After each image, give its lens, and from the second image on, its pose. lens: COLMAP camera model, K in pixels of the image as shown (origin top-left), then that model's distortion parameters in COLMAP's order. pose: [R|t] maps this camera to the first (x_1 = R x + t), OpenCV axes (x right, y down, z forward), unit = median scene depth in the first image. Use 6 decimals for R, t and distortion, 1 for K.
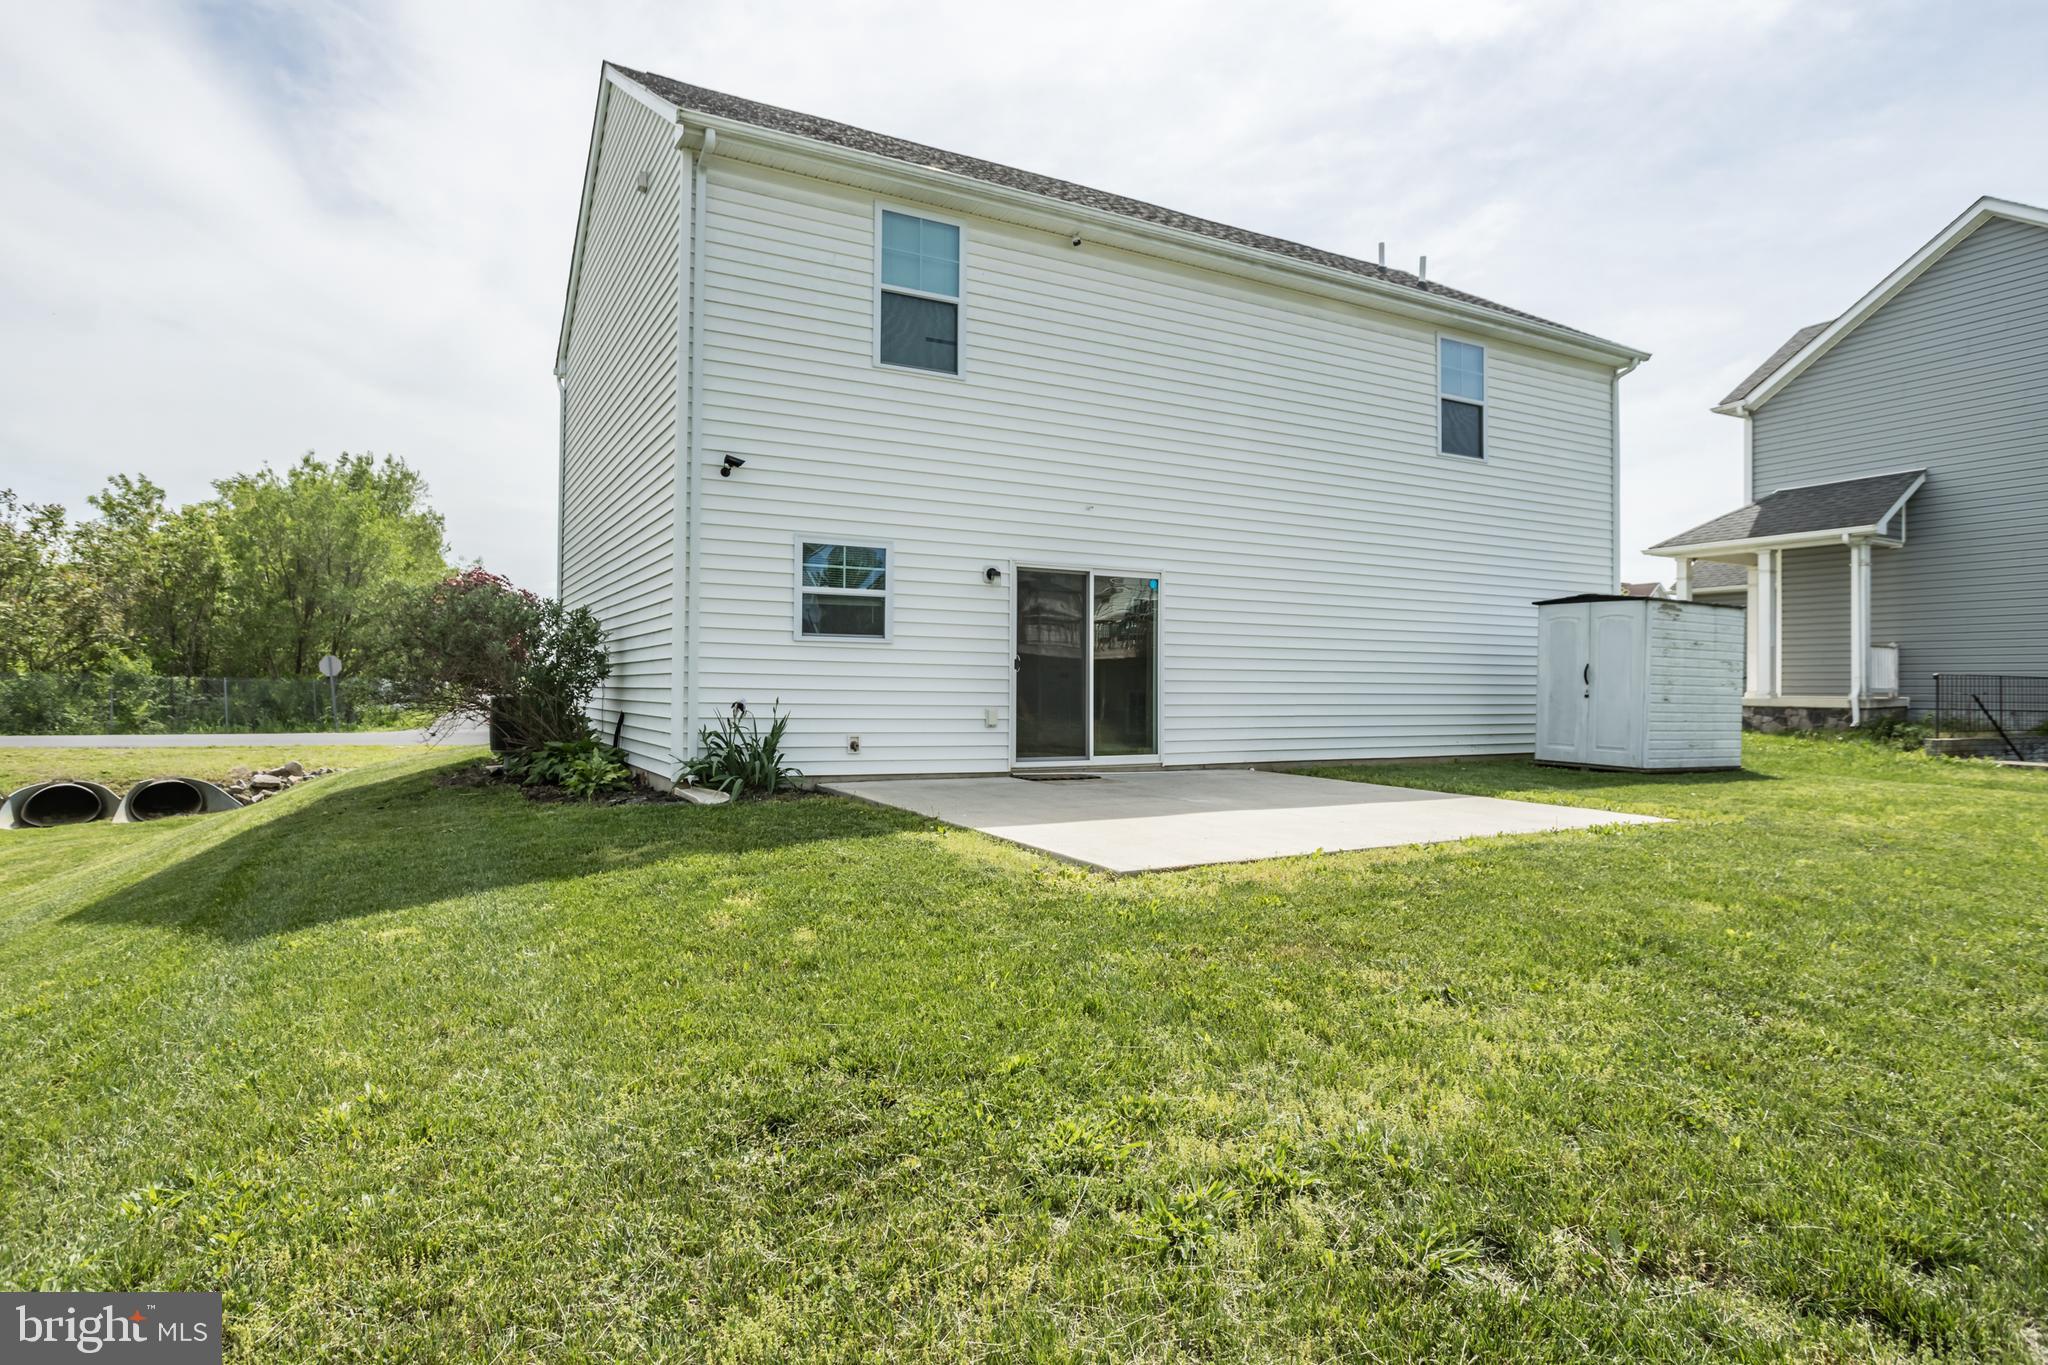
lens RADIAL K [[1150.2, 0, 1024.0], [0, 1150.2, 682.5], [0, 0, 1]] dist [-0.066433, 0.046298]
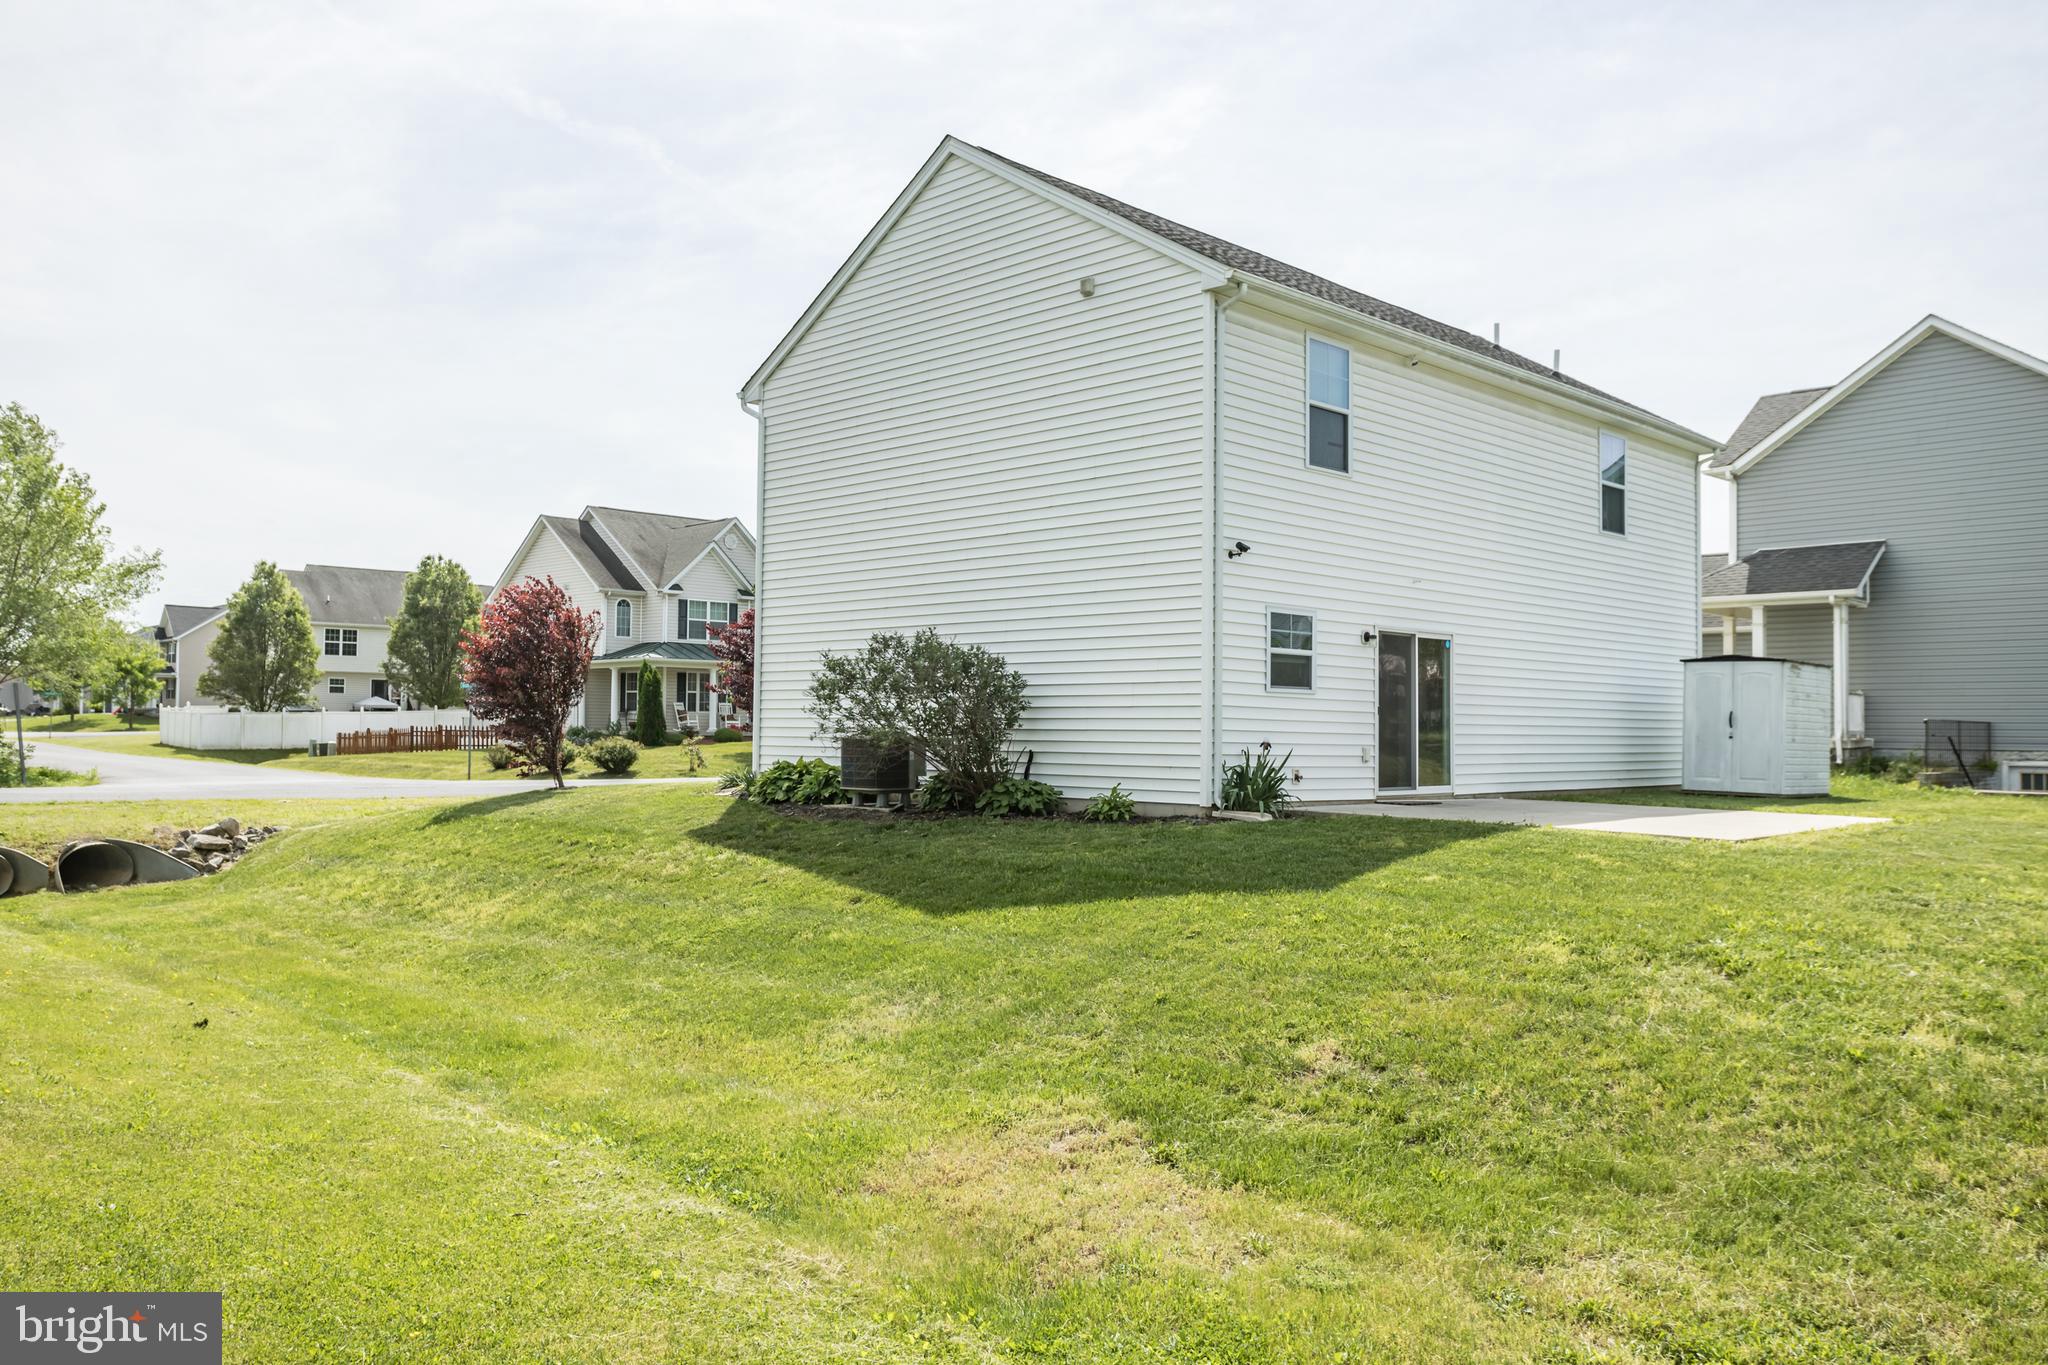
lens RADIAL K [[1548.1, 0, 1024.0], [0, 1548.1, 682.5], [0, 0, 1]] dist [0.001145, -0.004364]
pose [[0.961325, 0.009958, 0.275238, -0.710041], [-0.003424, 0.999701, -0.024212, -0.004285], [-0.275396, 0.022333, 0.961071, -0.408518]]
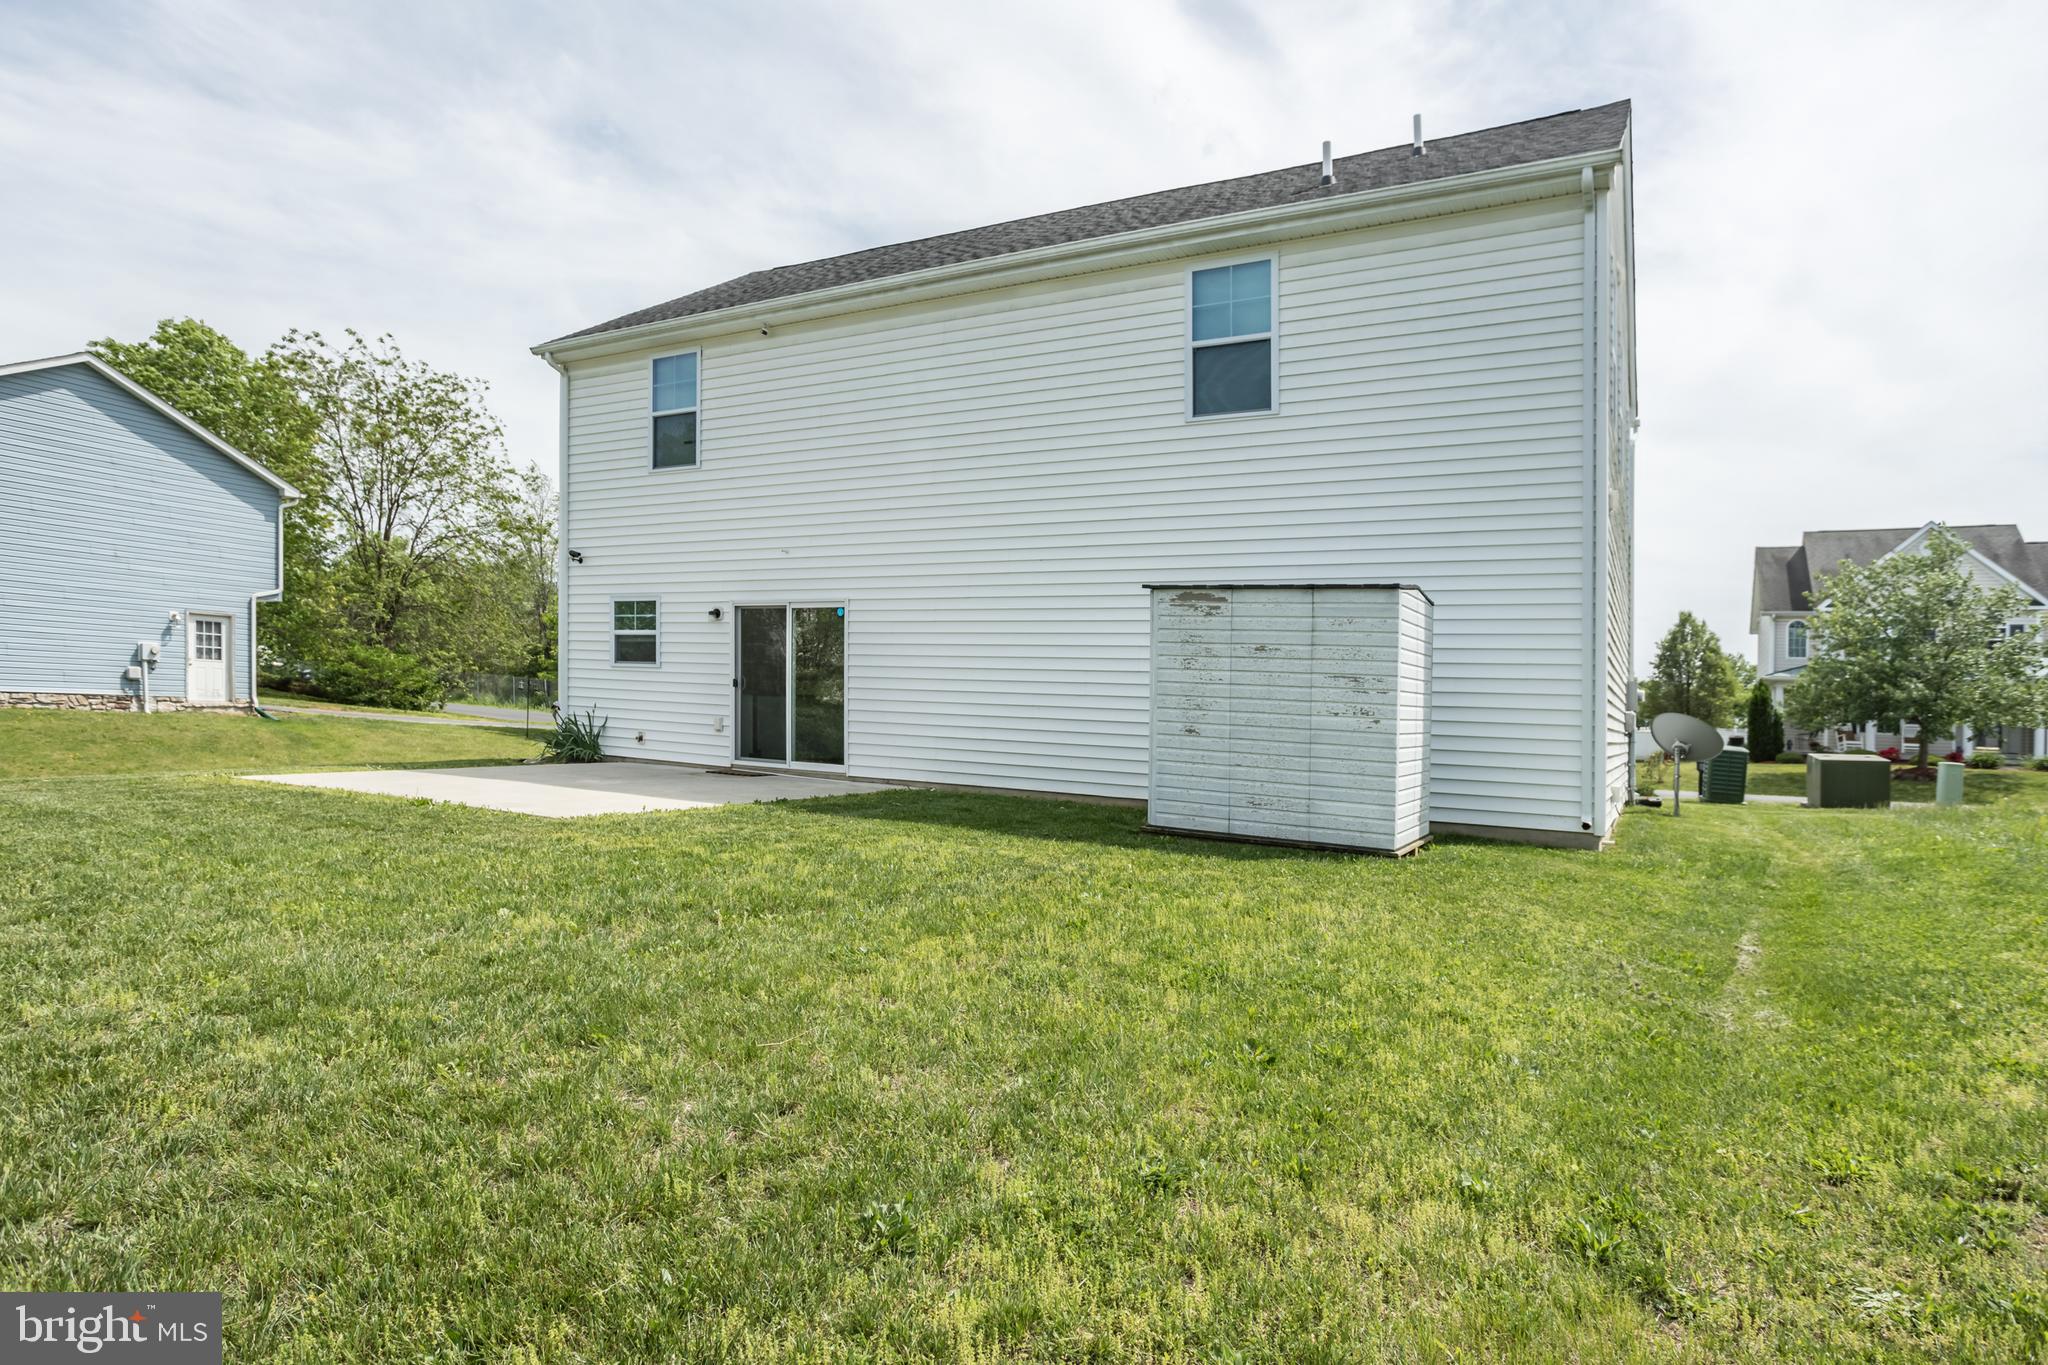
lens RADIAL K [[1010.3, 0, 1020.0], [0, 1010.3, 724.0], [0, 0, 1]] dist [0.002643, 0.000232]
pose [[0.554087, 0.027130, -0.832016, 0.951715], [-0.030409, 0.999461, 0.012338, 0.005268], [0.831903, 0.018465, 0.554614, 0.557156]]
